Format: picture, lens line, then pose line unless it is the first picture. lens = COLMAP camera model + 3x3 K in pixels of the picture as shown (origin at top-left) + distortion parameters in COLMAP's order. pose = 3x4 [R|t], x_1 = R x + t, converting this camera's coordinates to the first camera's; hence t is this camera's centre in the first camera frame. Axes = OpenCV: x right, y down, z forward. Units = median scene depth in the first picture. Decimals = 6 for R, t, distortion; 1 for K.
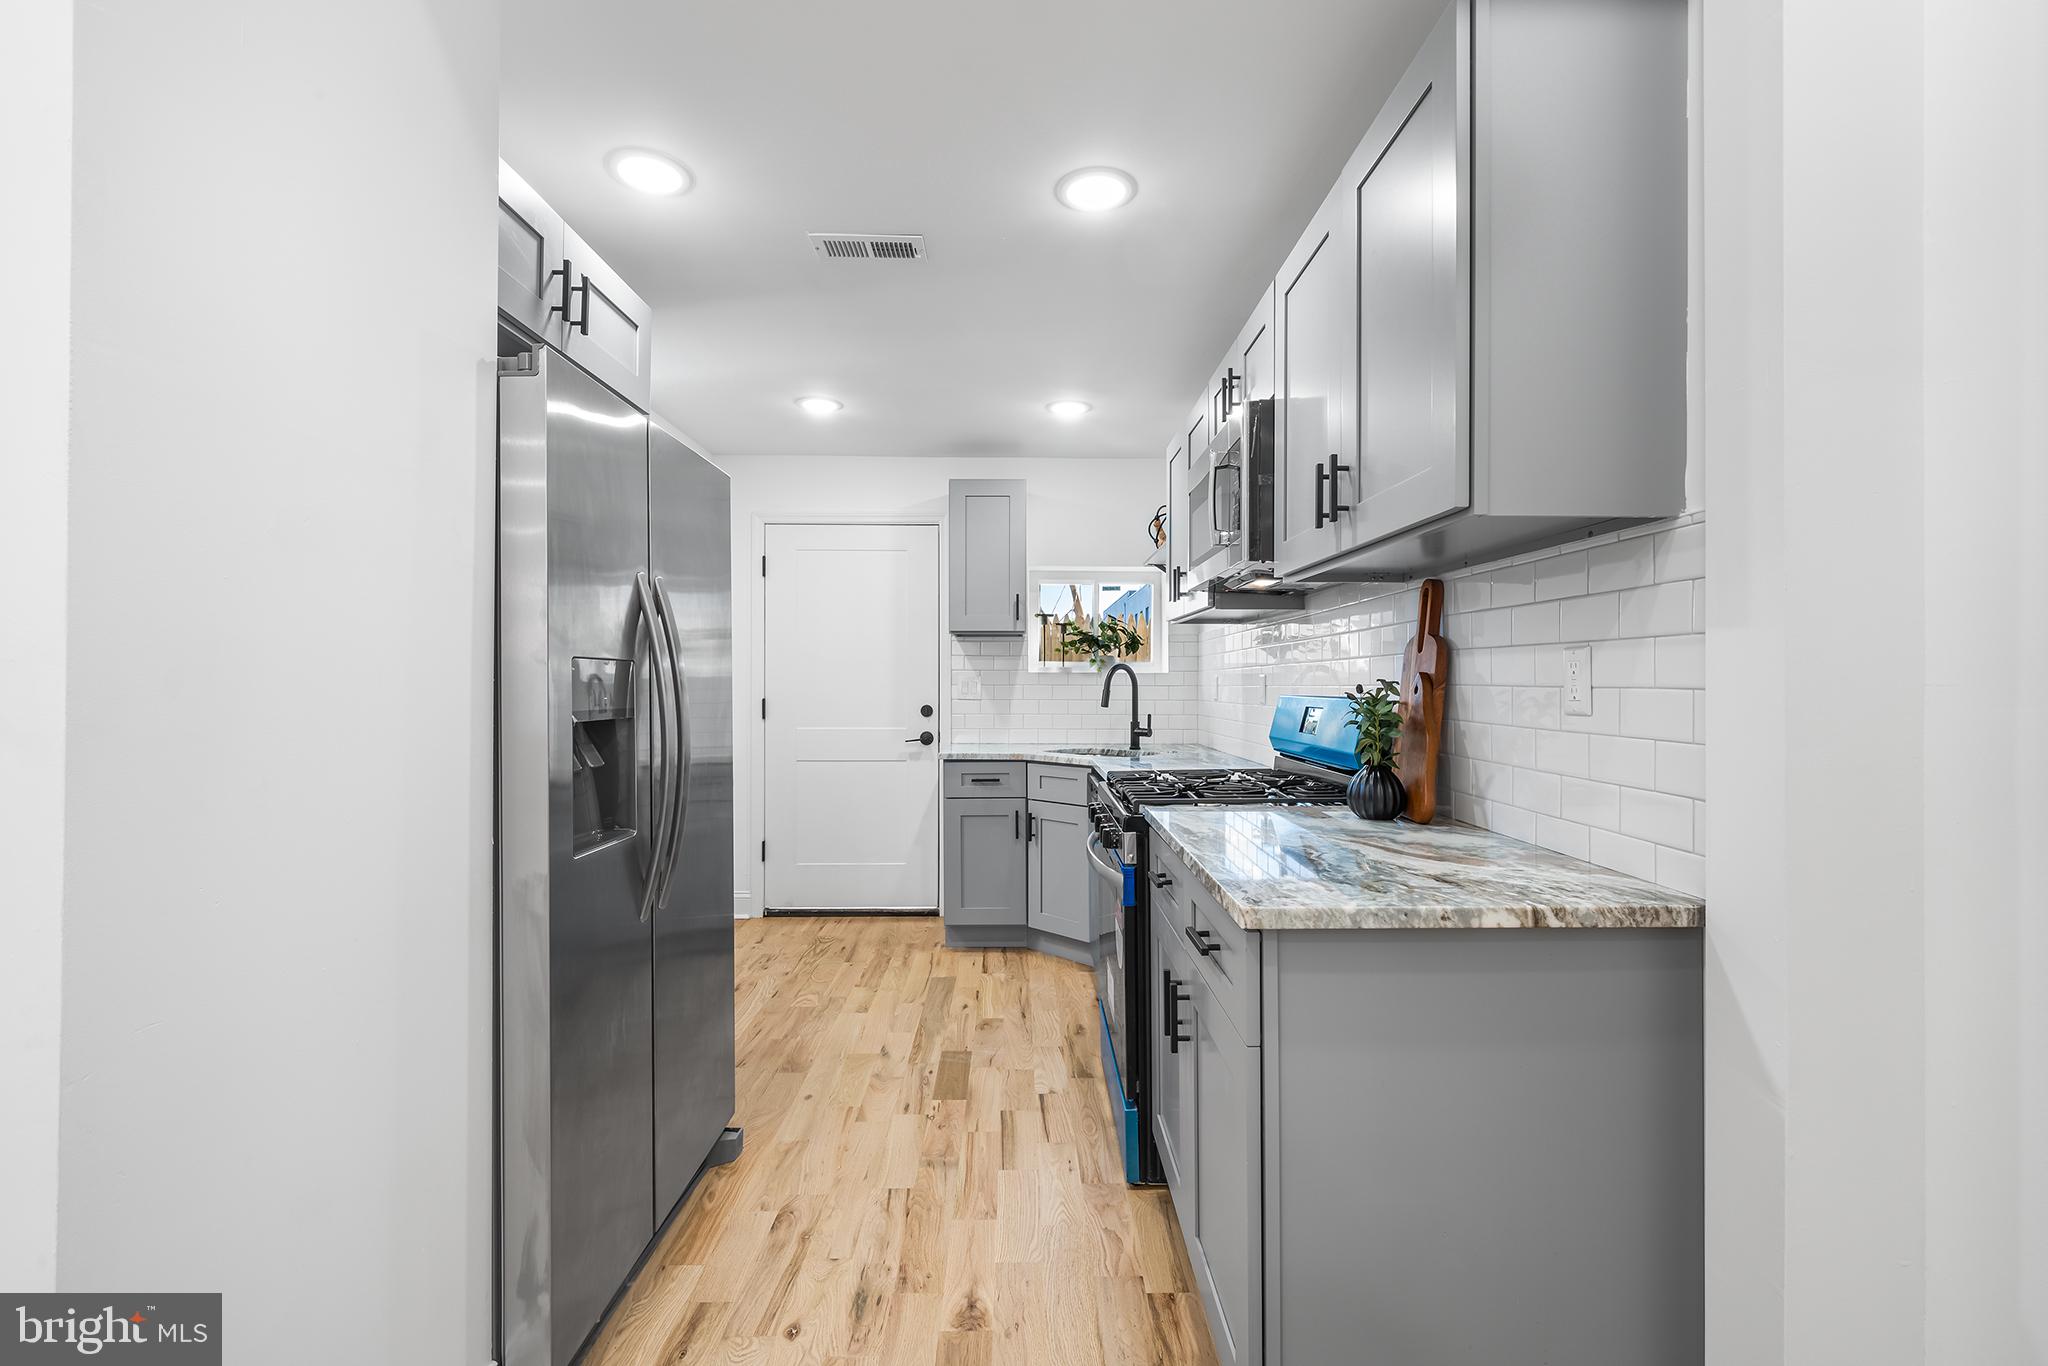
lens RADIAL K [[881.3, 0, 1020.4], [0, 881.3, 675.9], [0, 0, 1]] dist [0.002102, 0.000302]
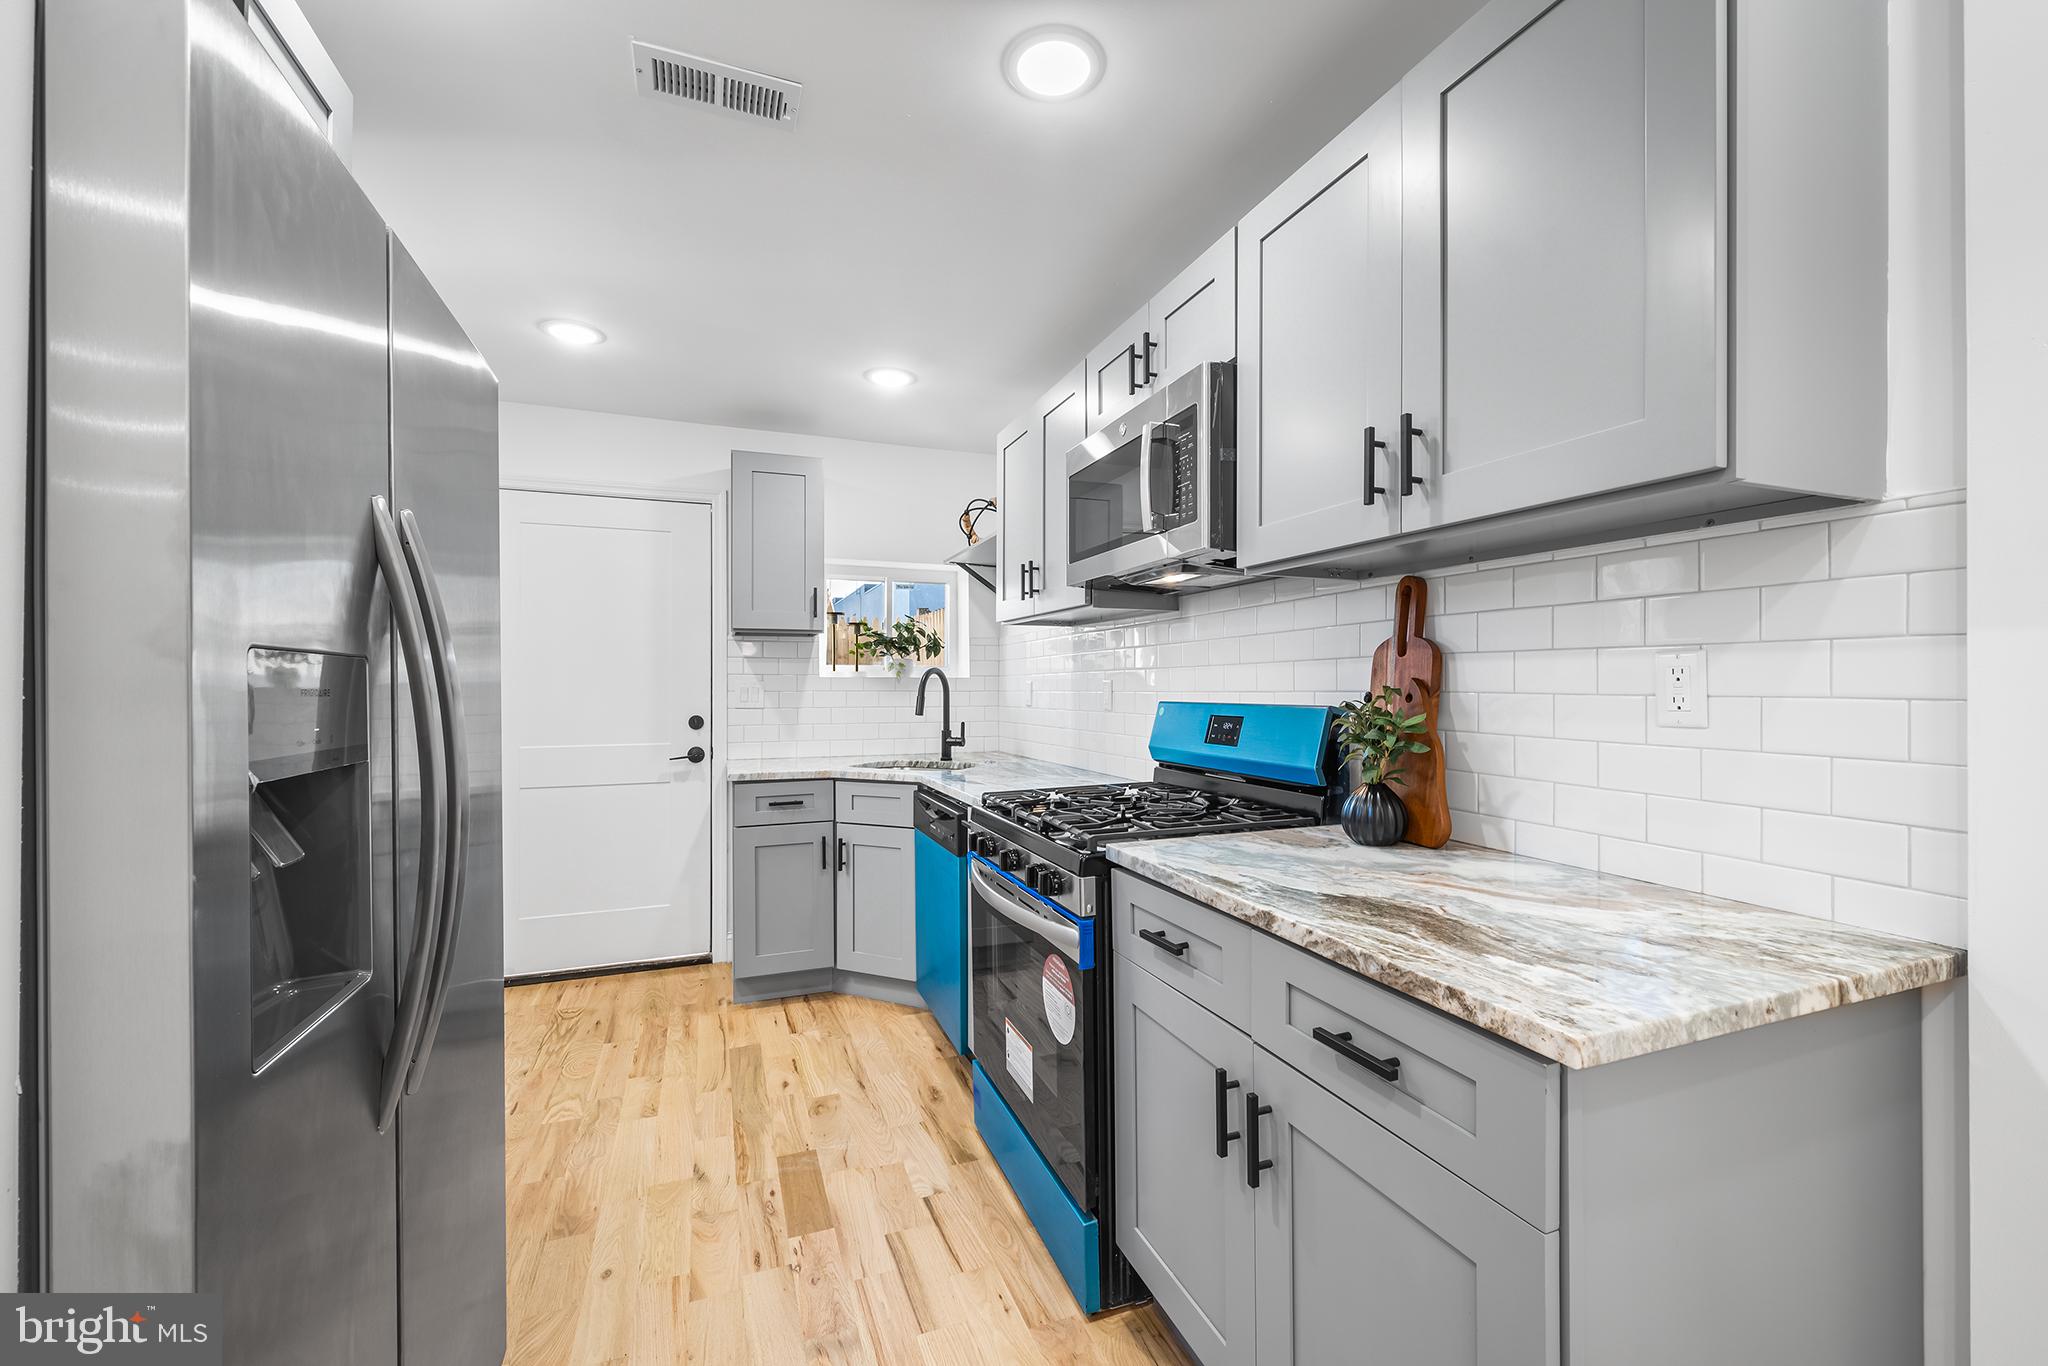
lens RADIAL K [[827.9, 0, 1024.5], [0, 827.9, 678.4], [0, 0, 1]] dist [0.000661, -0.000168]
pose [[0.936606, 0.000423, 0.350385, -0.142389], [0.000180, 0.999999, -0.001688, -0.001800], [-0.350385, 0.001644, 0.936604, 0.228710]]
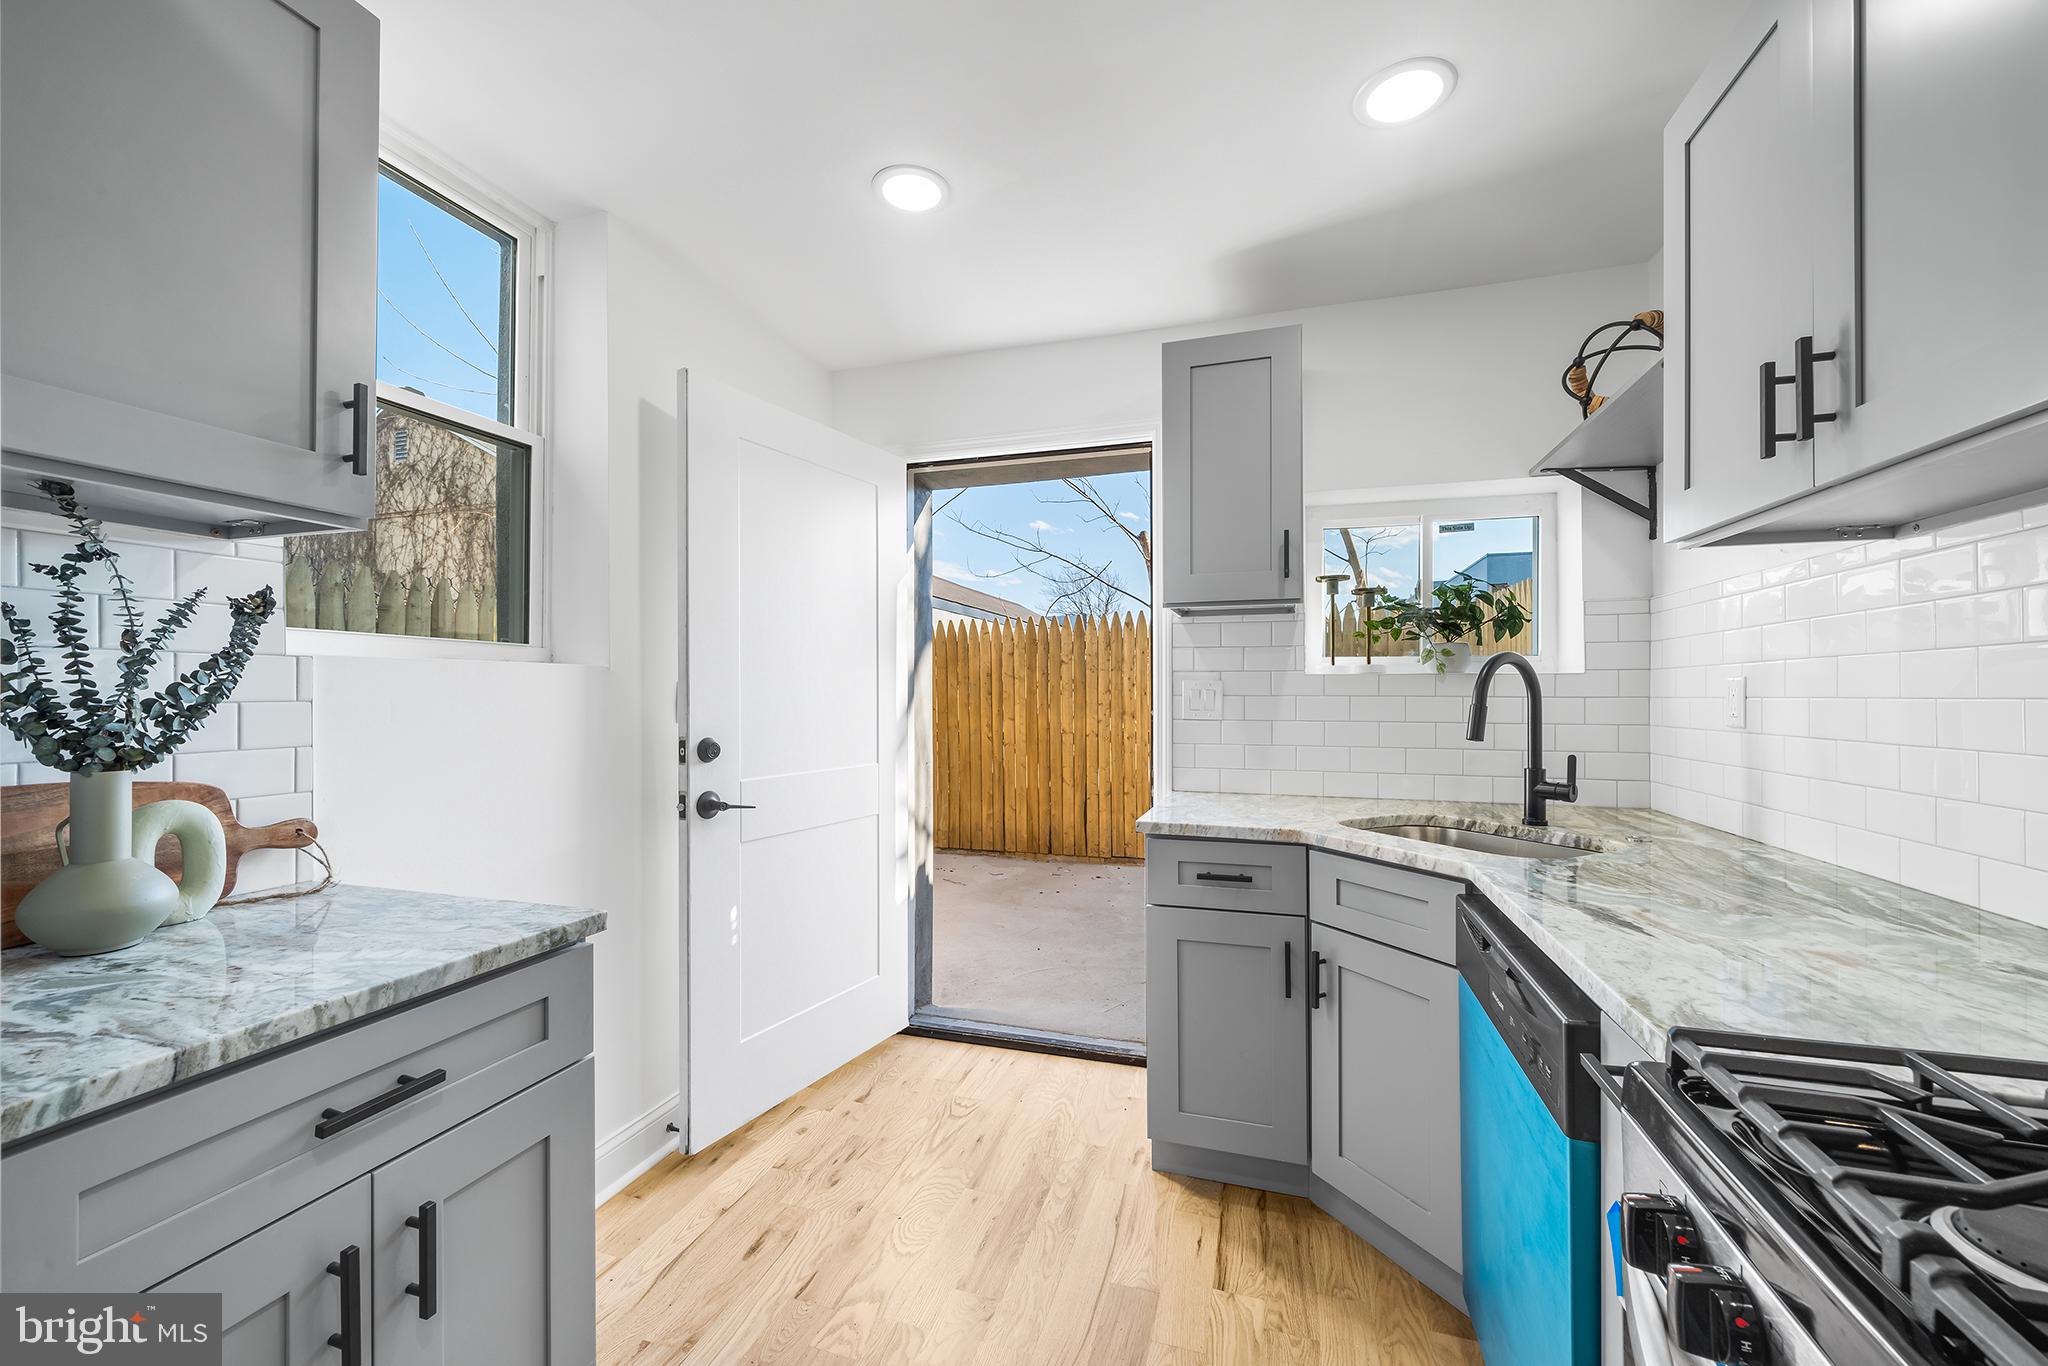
lens RADIAL K [[781.5, 0, 1028.5], [0, 781.5, 685.9], [0, 0, 1]] dist [0.000780, 0.000434]
pose [[0.951020, -0.003331, -0.309112, -0.008257], [0.002837, 0.999994, -0.002047, 0.007186], [0.309117, 0.001070, 0.951024, 0.714656]]
